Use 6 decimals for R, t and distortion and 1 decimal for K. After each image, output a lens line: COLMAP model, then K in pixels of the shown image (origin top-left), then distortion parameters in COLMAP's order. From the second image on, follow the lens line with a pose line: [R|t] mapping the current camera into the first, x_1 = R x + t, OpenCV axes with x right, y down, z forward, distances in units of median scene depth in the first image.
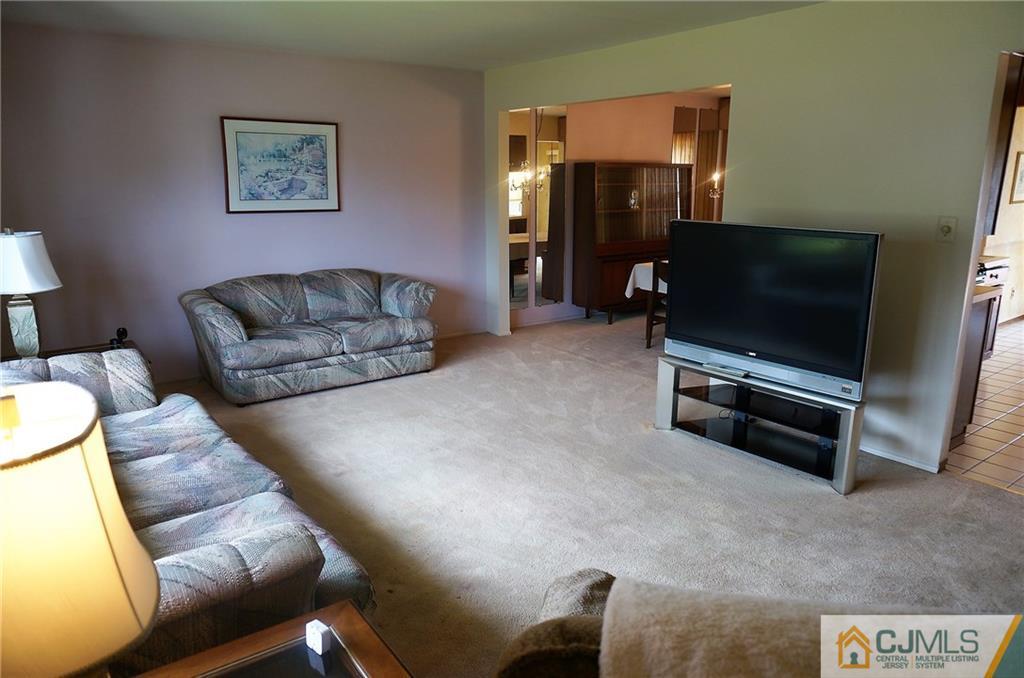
lens RADIAL K [[683.5, 0, 512.0], [0, 683.5, 339.0], [0, 0, 1]] dist [-0.000186, -0.001337]
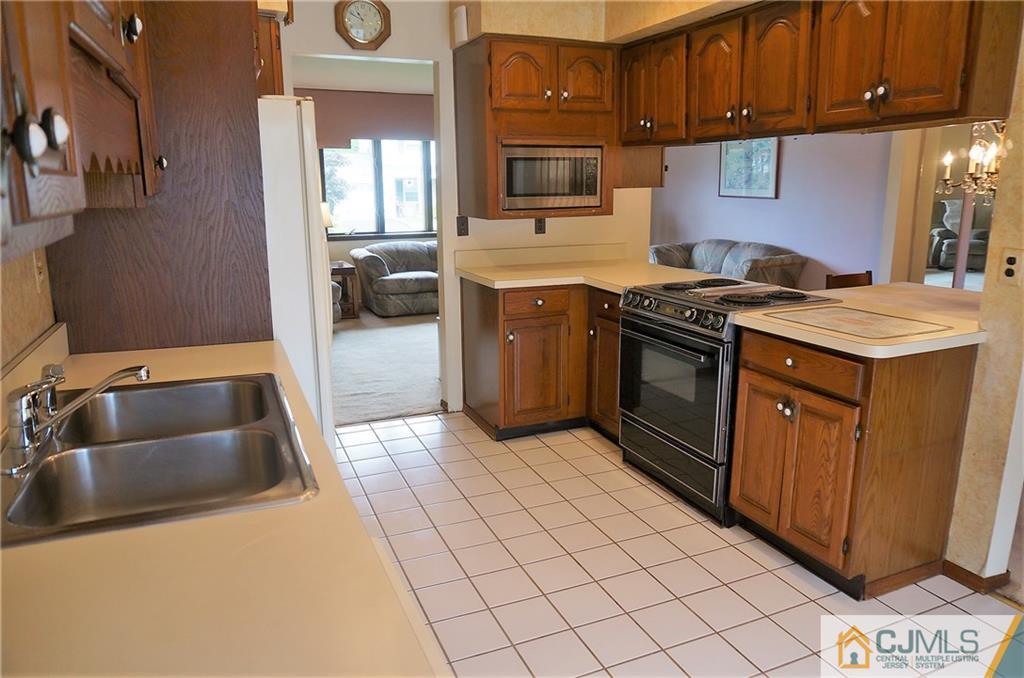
lens RADIAL K [[683.5, 0, 512.0], [0, 683.5, 339.0], [0, 0, 1]] dist [-0.000186, -0.001337]
pose [[-0.229632, 0.212908, -0.949705, 1.163449], [-0.219743, 0.939243, 0.263695, -0.173916], [0.948147, 0.269244, -0.168895, 0.842741]]
